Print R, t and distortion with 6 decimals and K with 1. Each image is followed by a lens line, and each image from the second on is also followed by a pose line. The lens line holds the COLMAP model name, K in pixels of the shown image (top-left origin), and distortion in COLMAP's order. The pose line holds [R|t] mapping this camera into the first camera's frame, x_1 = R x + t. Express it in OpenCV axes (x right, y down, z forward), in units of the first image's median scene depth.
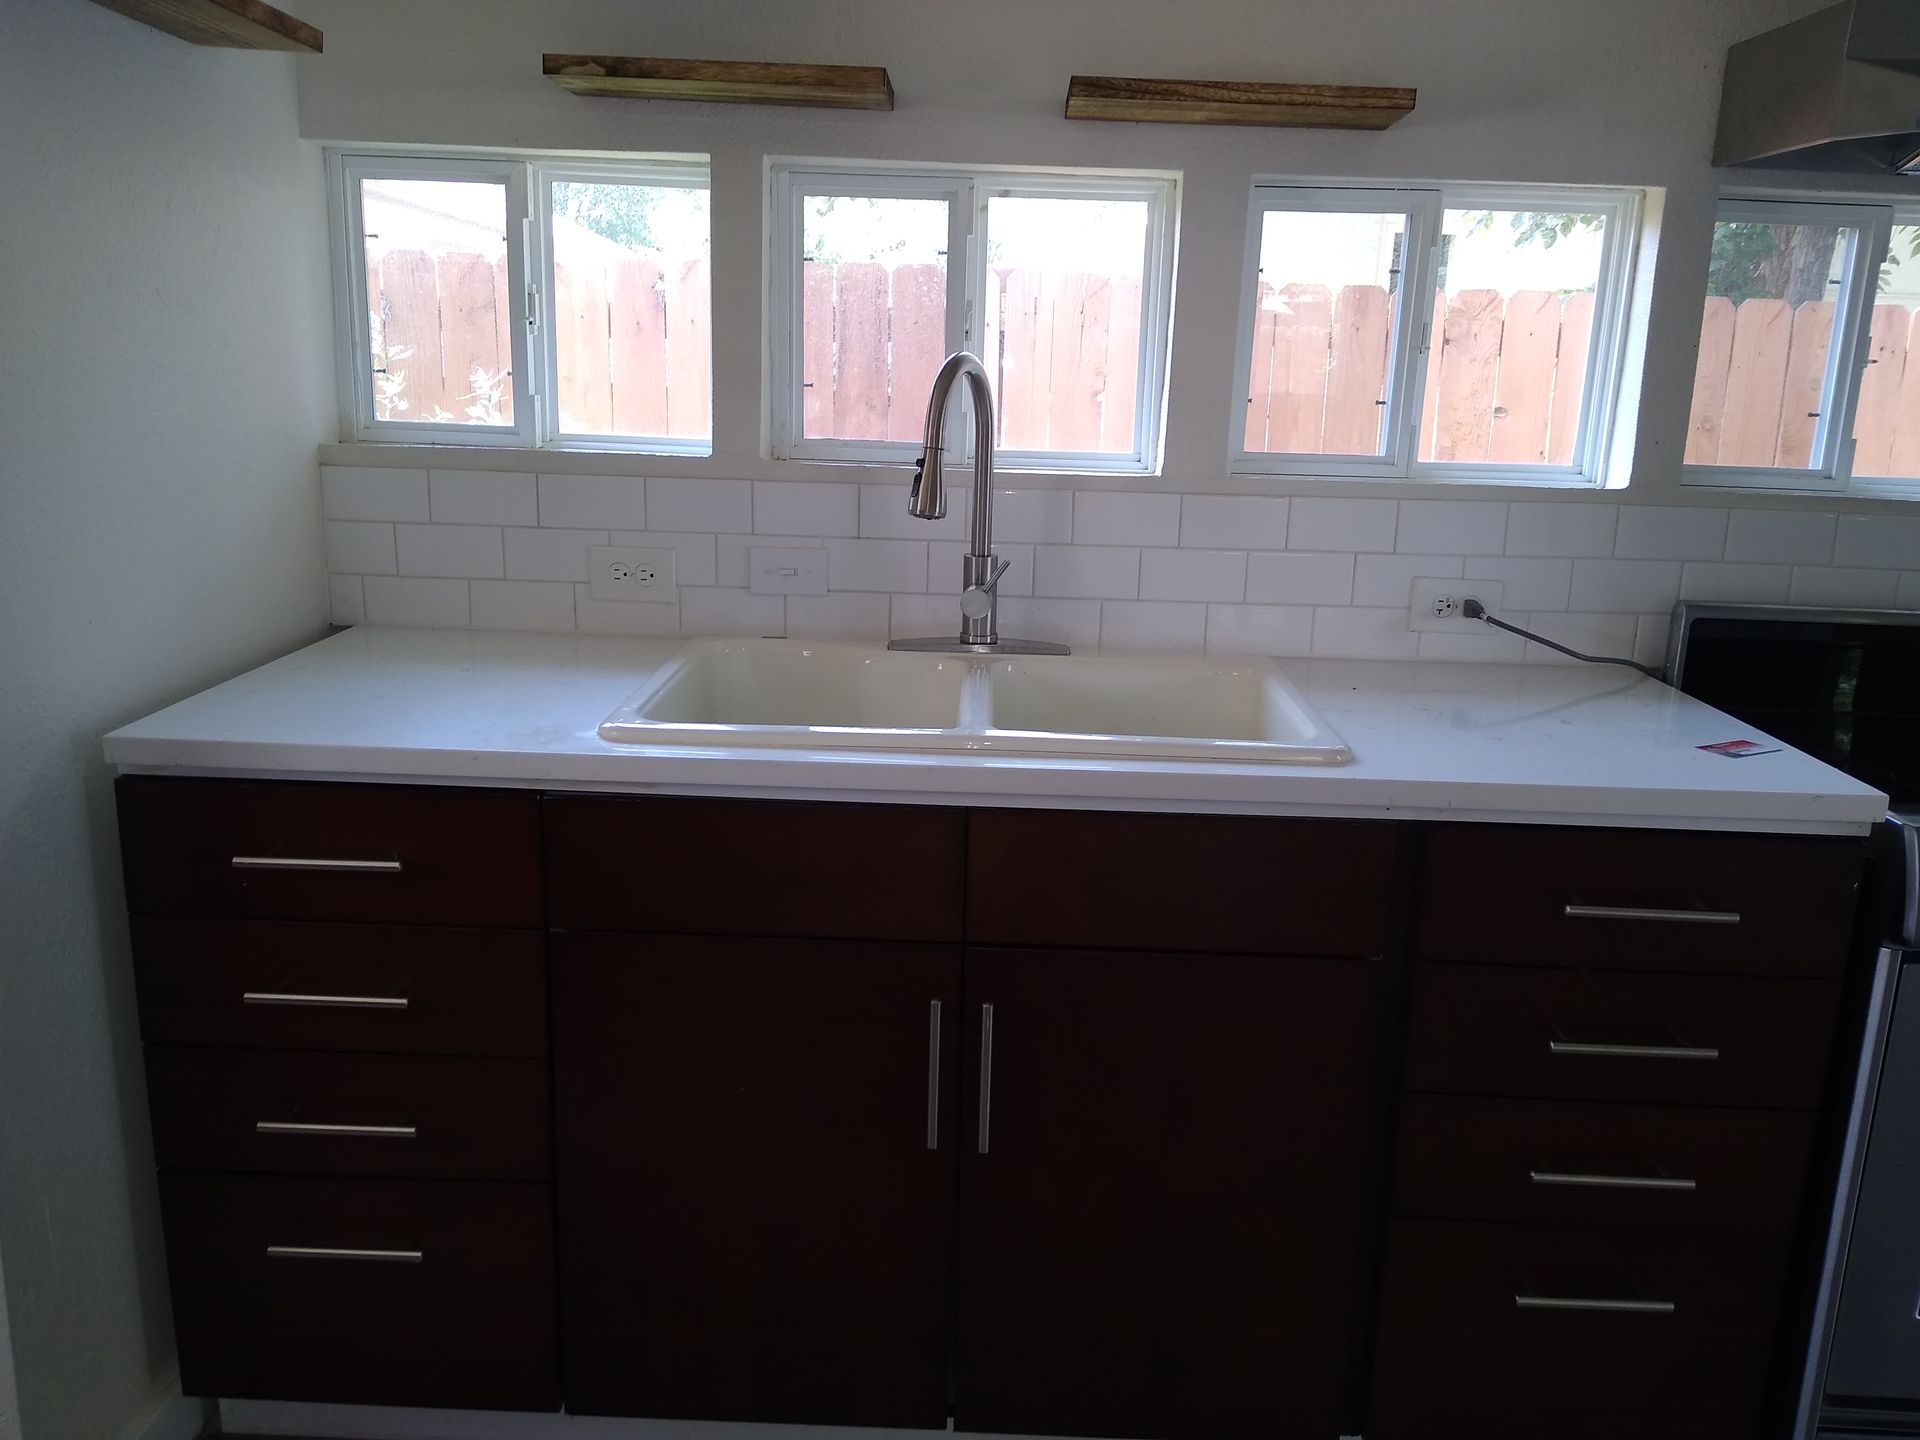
lens RADIAL K [[1489.3, 0, 966.7], [0, 1489.3, 715.9], [0, 0, 1]] dist [0.060569, -0.102280]
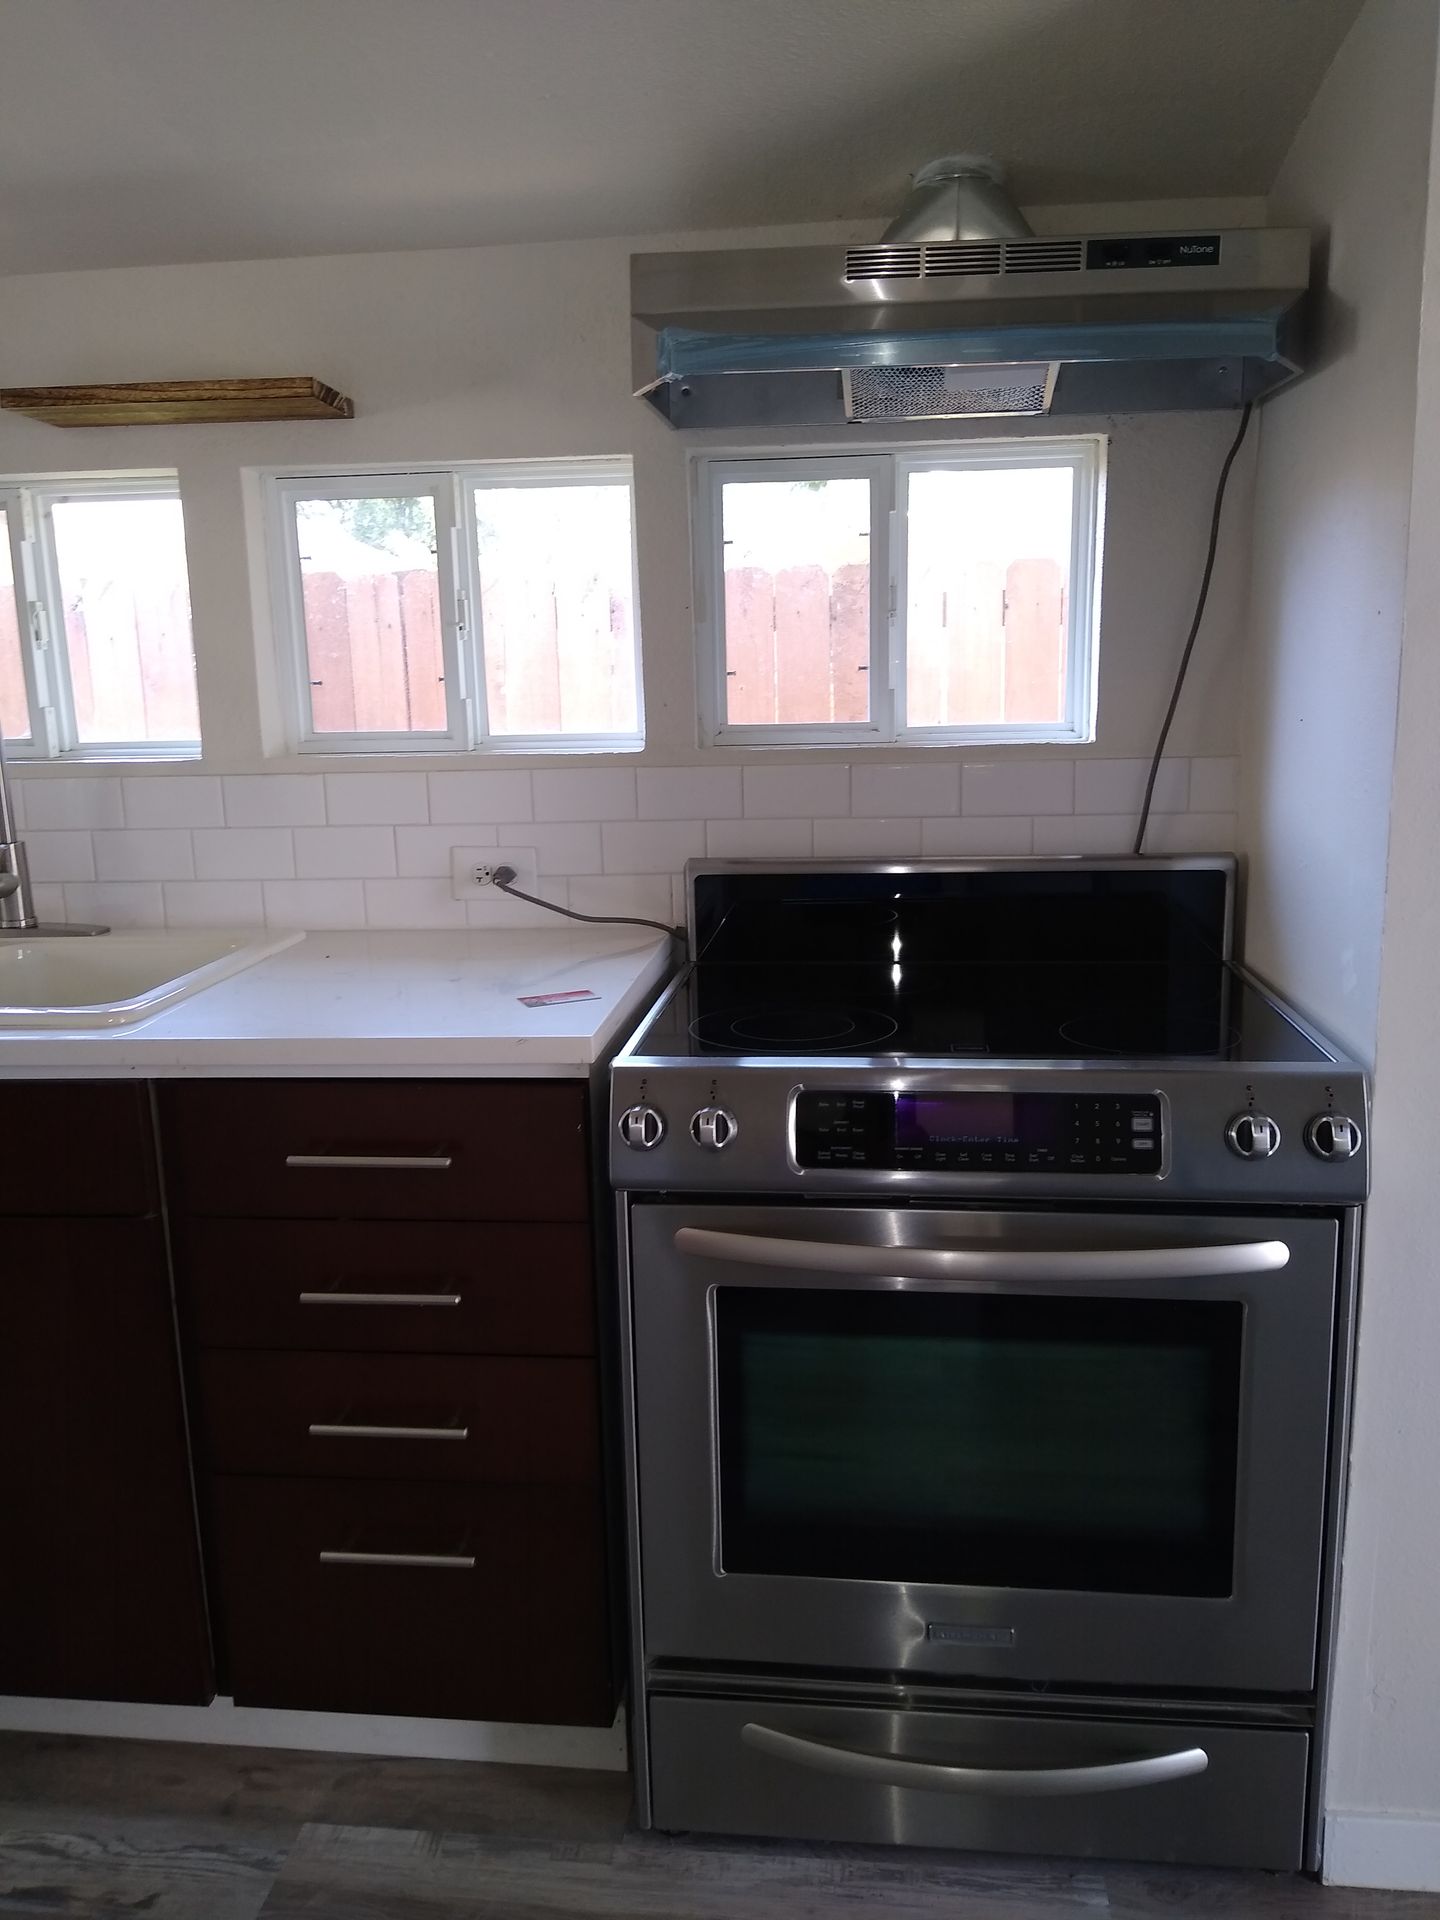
lens RADIAL K [[1489.3, 0, 724.8], [0, 1489.3, 965.0], [0, 0, 1]] dist [0.060569, -0.102280]
pose [[0.994798, -0.037522, -0.094700, 0.582433], [0.035340, 0.999072, -0.024608, 0.019433], [0.095536, 0.021133, 0.995202, 0.006675]]
